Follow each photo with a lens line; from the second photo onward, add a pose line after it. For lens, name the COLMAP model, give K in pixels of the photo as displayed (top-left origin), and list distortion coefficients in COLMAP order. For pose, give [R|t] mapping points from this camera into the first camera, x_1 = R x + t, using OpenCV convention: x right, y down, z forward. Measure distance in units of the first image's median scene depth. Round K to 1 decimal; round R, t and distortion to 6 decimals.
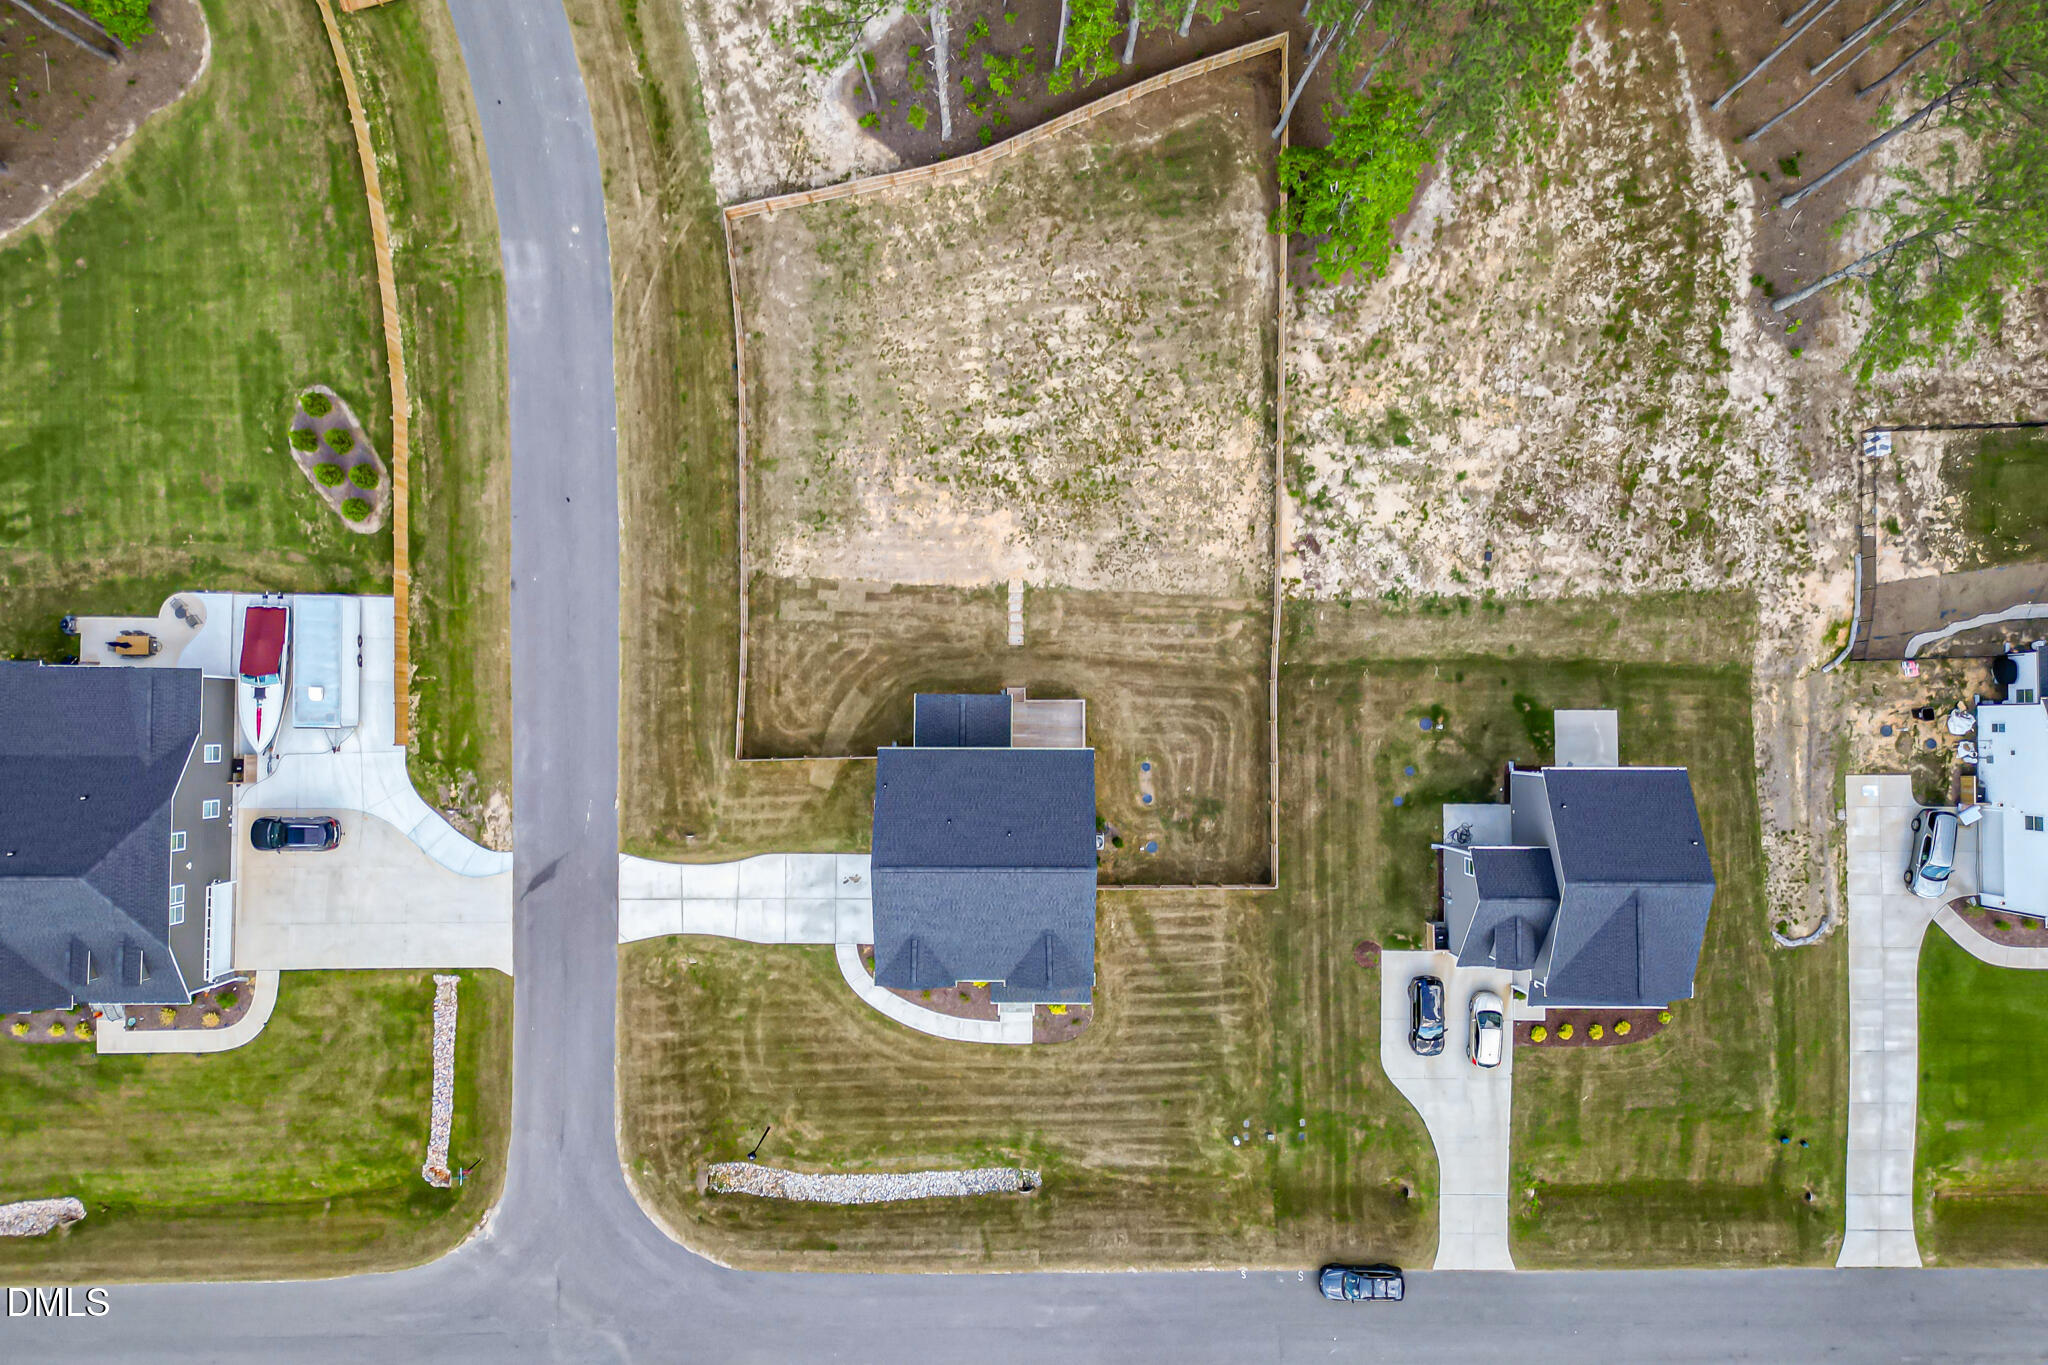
lens RADIAL K [[1433.5, 0, 1024.0], [0, 1433.5, 682.5], [0, 0, 1]] dist [0.085713, -0.100640]
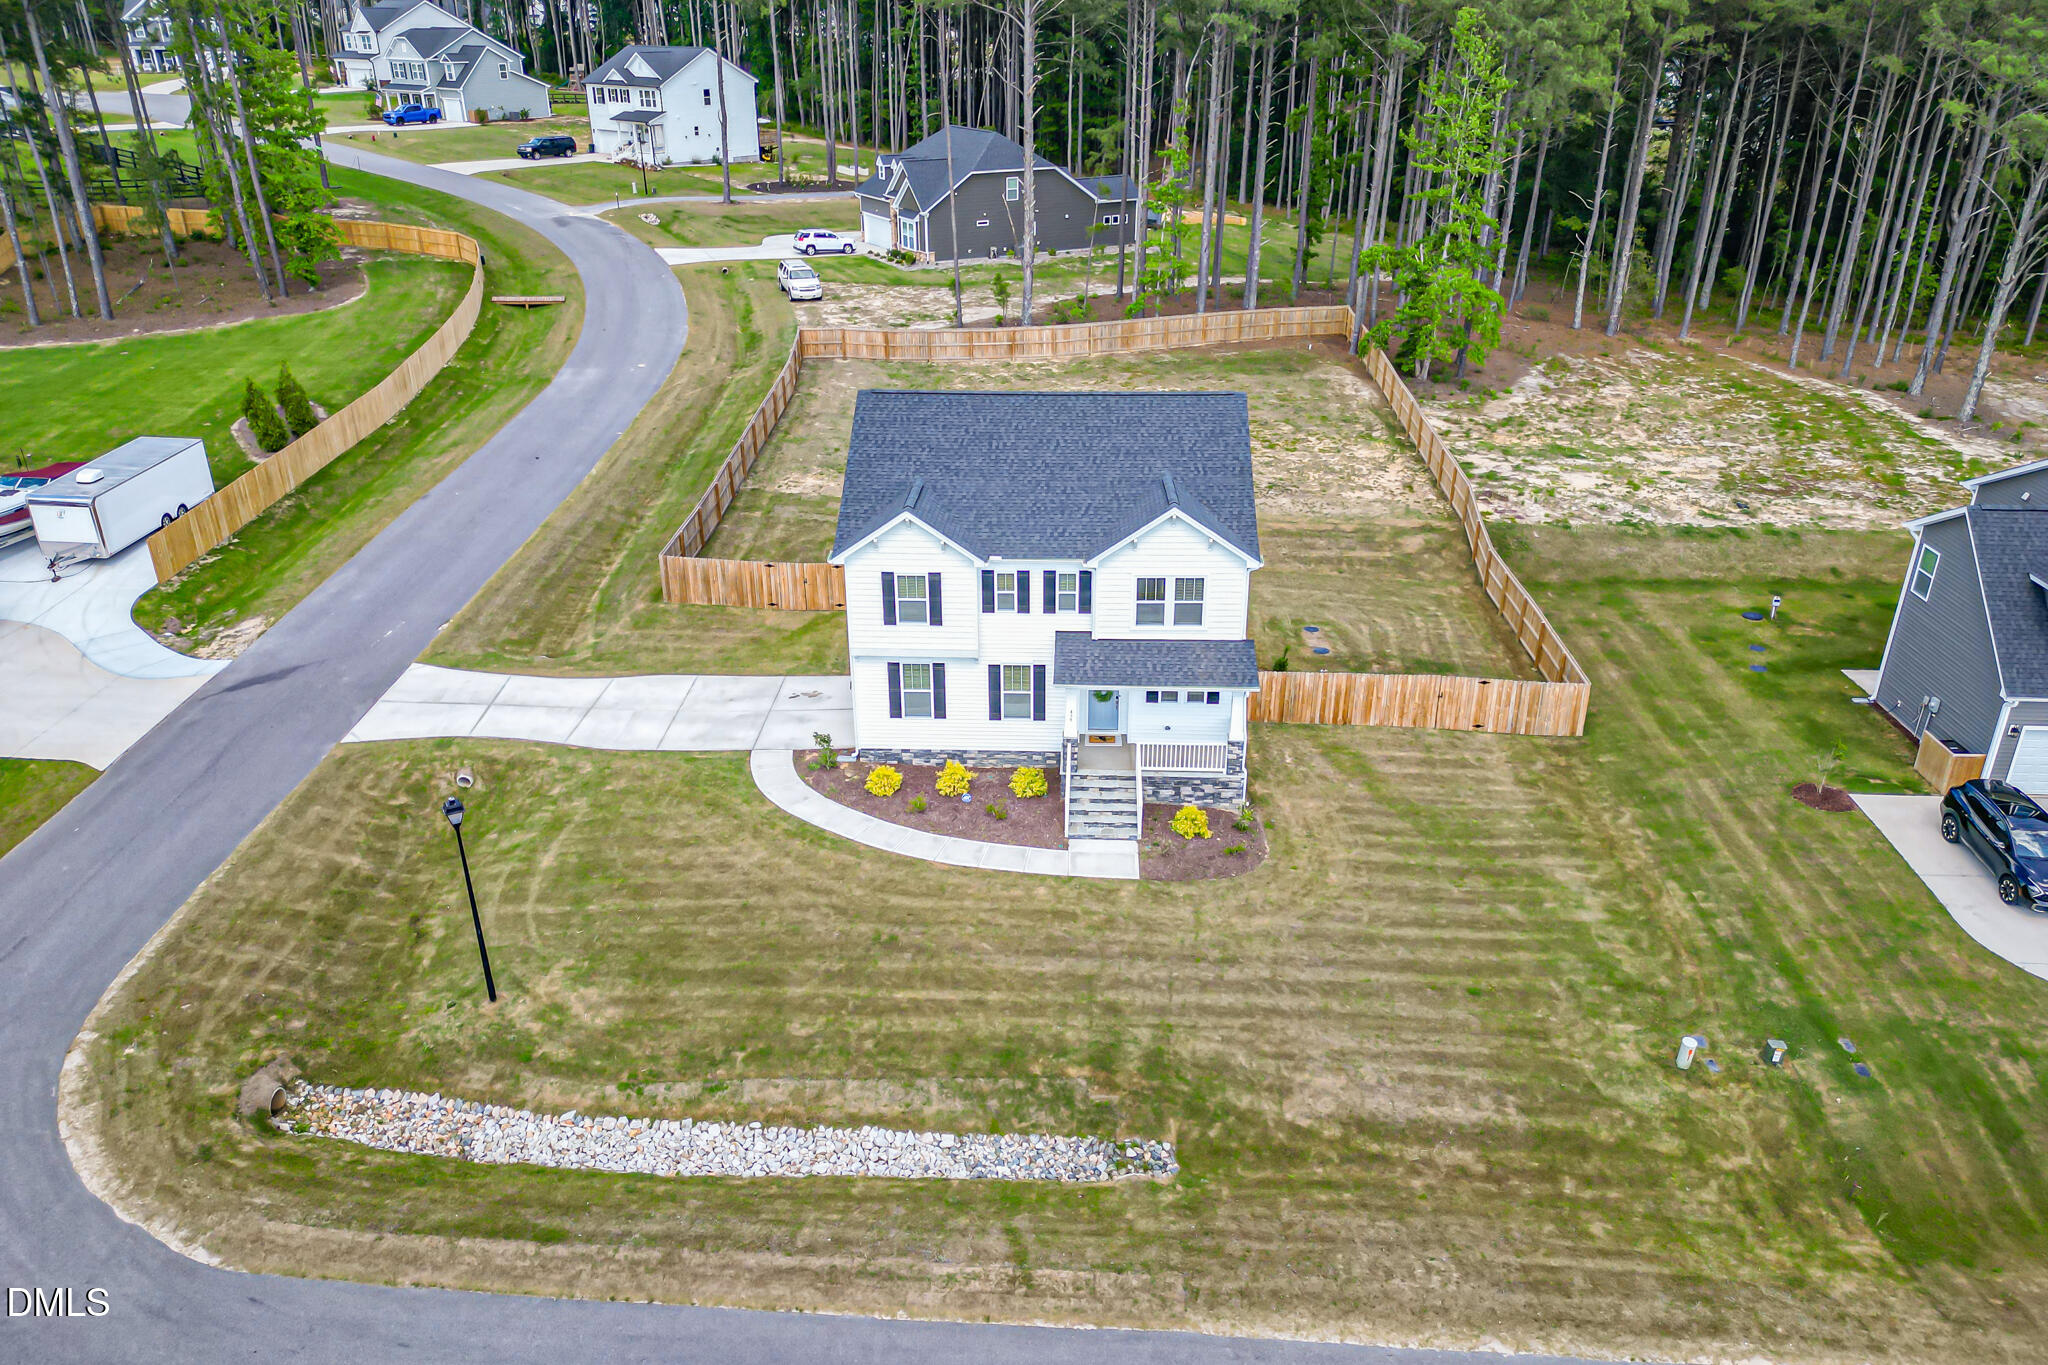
lens RADIAL K [[1433.7, 0, 1024.0], [0, 1433.7, 682.5], [0, 0, 1]] dist [0.067440, -0.058037]
pose [[0.999168, 0.008139, -0.039962, -0.013033], [-0.039329, 0.451541, -0.891383, 0.623020], [0.010789, 0.892213, 0.451486, 0.742012]]
